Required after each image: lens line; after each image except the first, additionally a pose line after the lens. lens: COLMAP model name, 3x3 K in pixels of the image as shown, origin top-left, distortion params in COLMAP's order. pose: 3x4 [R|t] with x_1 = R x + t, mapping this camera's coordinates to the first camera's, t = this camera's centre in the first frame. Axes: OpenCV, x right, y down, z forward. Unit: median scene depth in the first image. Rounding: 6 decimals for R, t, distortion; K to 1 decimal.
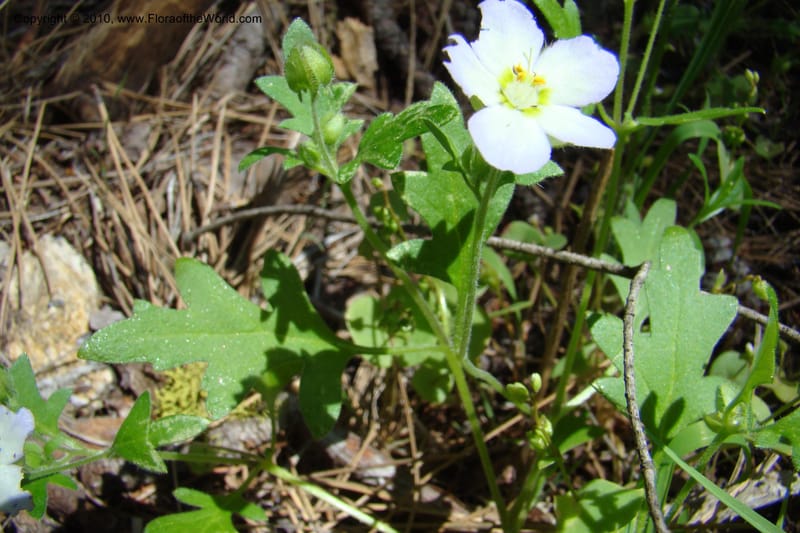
lens RADIAL K [[799.5, 0, 397.3], [0, 799.5, 255.0], [0, 0, 1]] dist [-0.206119, 0.137814]
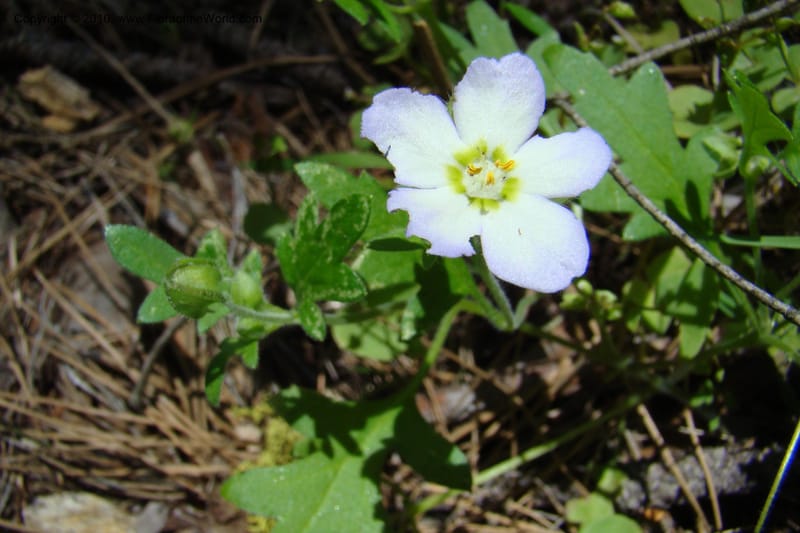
lens RADIAL K [[799.5, 0, 397.3], [0, 799.5, 255.0], [0, 0, 1]] dist [-0.206119, 0.137814]
pose [[0.645684, -0.760139, 0.072667, -0.005030], [0.723040, 0.639213, 0.261953, -0.141466], [-0.245570, -0.116598, 0.962341, 0.071272]]
